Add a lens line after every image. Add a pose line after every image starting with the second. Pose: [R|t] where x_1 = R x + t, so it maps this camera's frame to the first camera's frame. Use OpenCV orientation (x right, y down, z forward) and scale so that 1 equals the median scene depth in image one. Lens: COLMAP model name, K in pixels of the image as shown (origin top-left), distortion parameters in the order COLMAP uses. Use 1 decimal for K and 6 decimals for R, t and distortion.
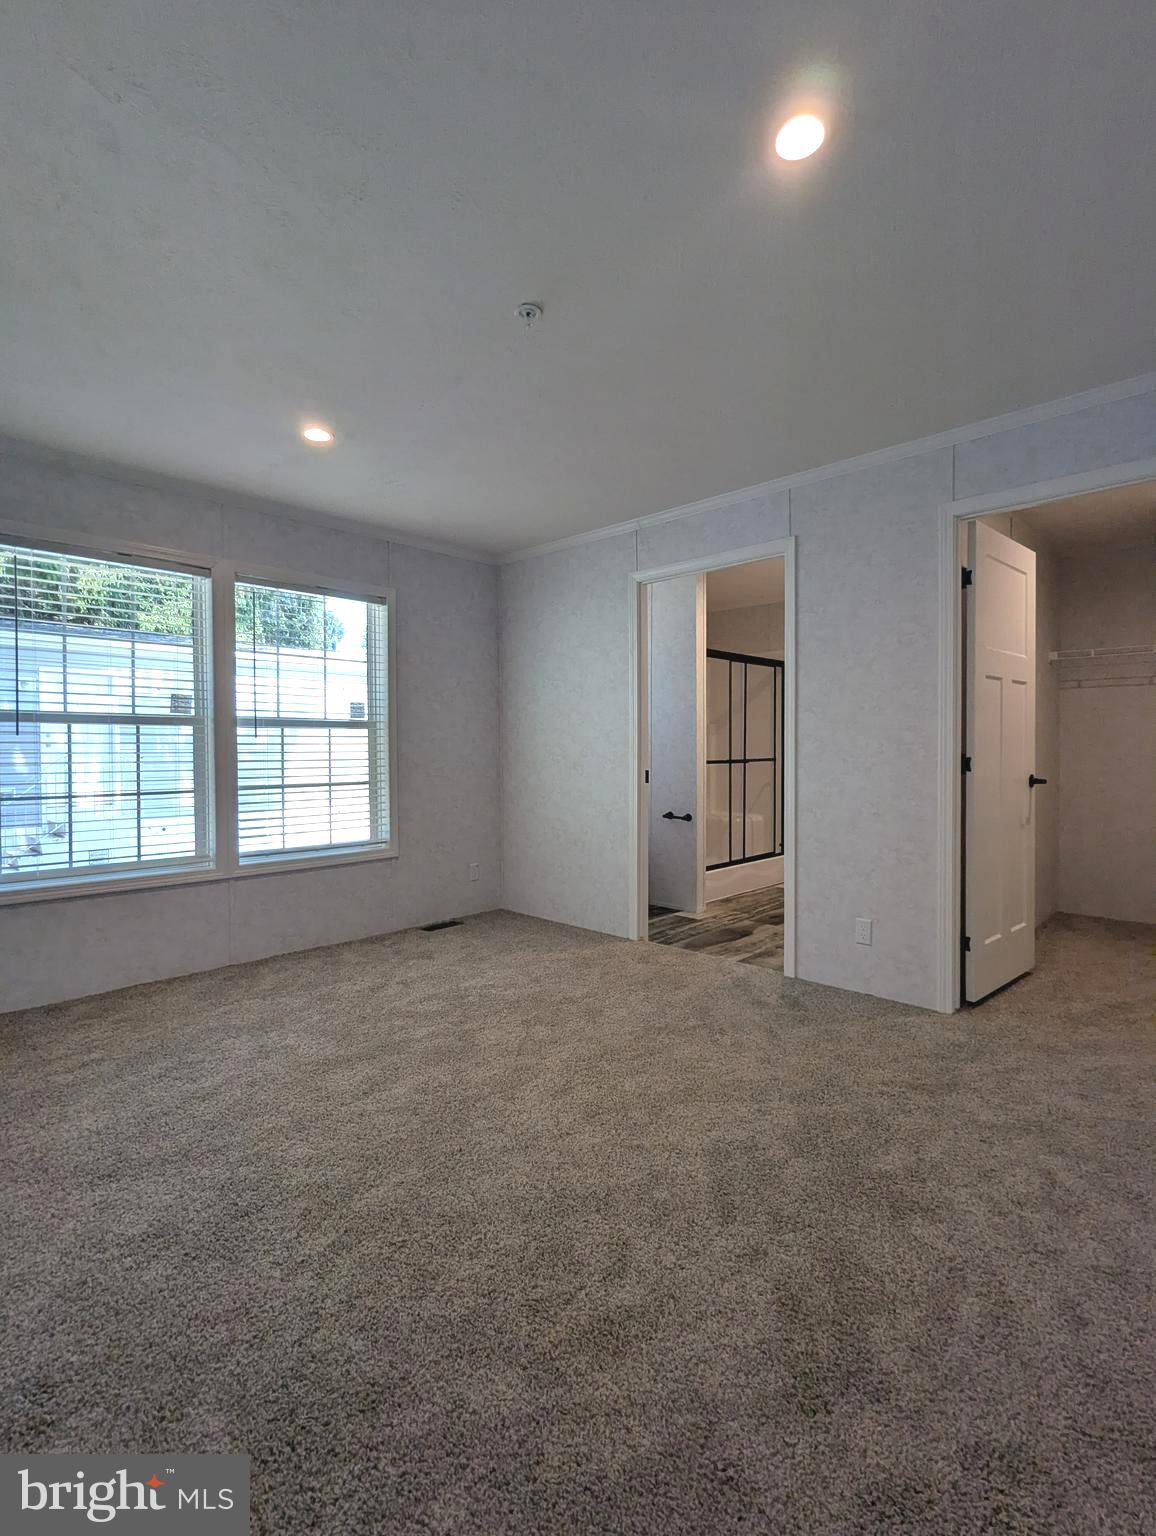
lens RADIAL K [[730.9, 0, 578.0], [0, 730.9, 768.0], [0, 0, 1]] dist [0.000800, -0.000387]
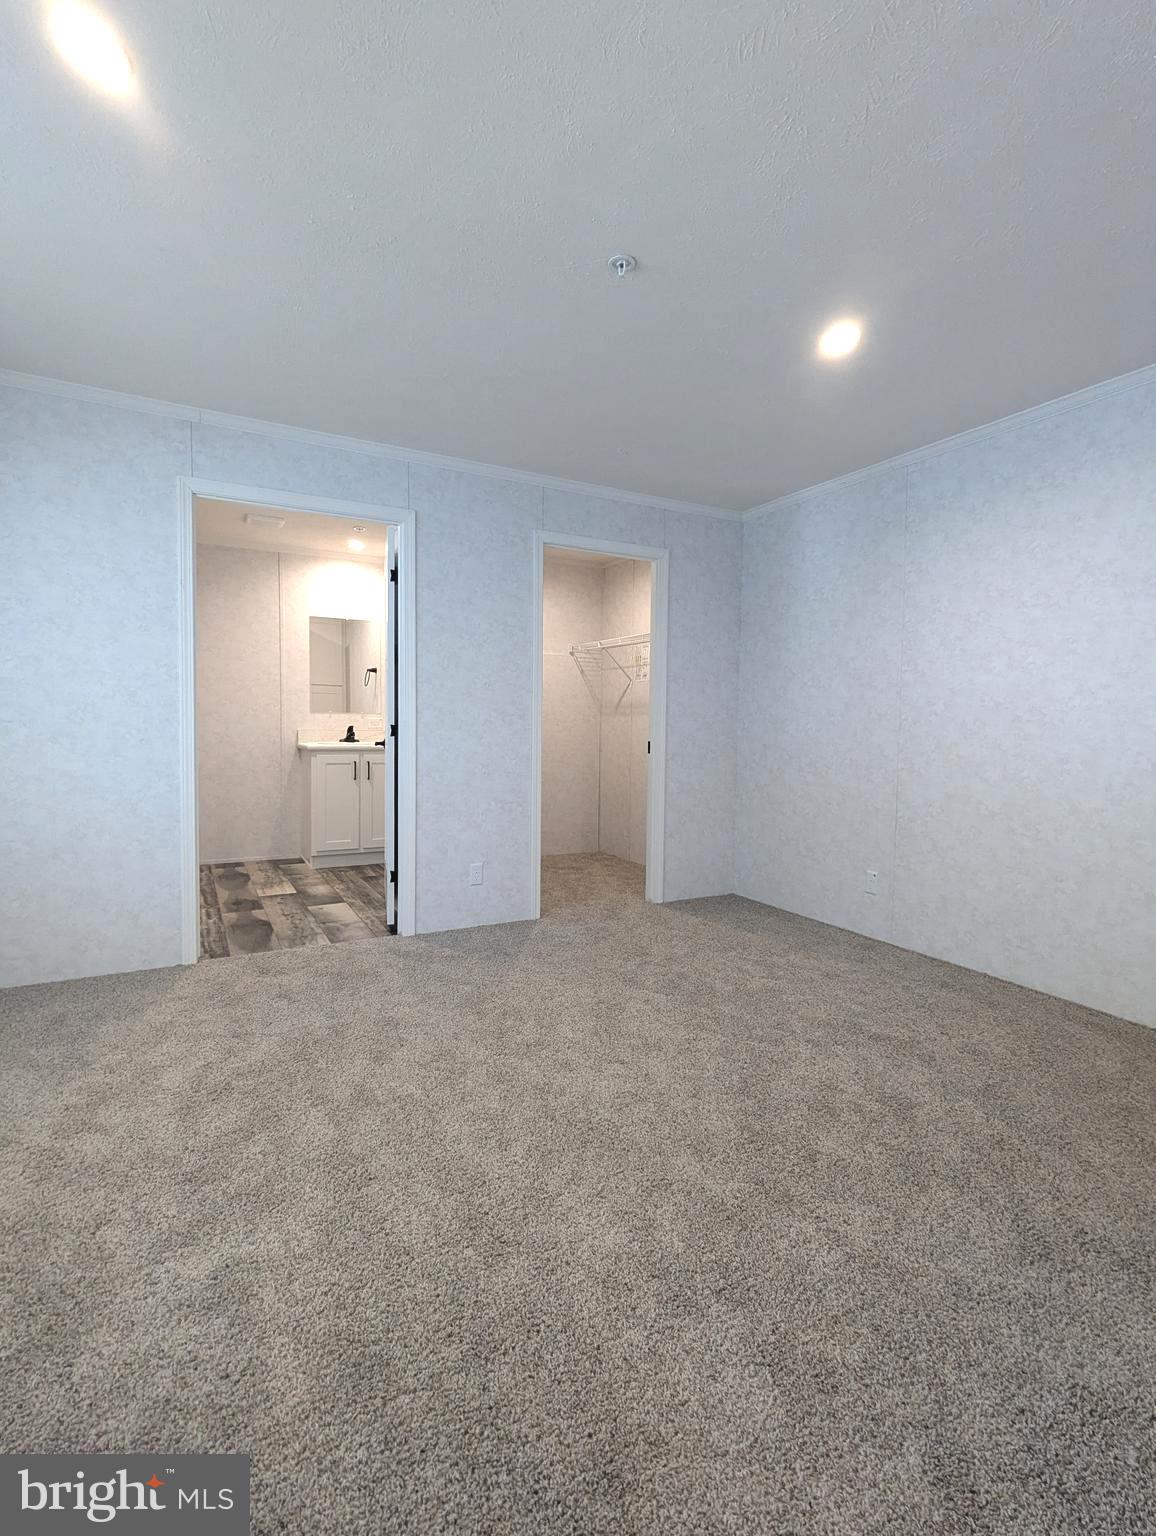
lens RADIAL K [[730.9, 0, 578.0], [0, 730.9, 768.0], [0, 0, 1]] dist [0.000800, -0.000387]
pose [[0.295580, -0.054092, 0.953785, -0.635681], [0.011952, 0.998527, 0.052925, -0.006667], [-0.955243, -0.004244, 0.295791, 0.470072]]
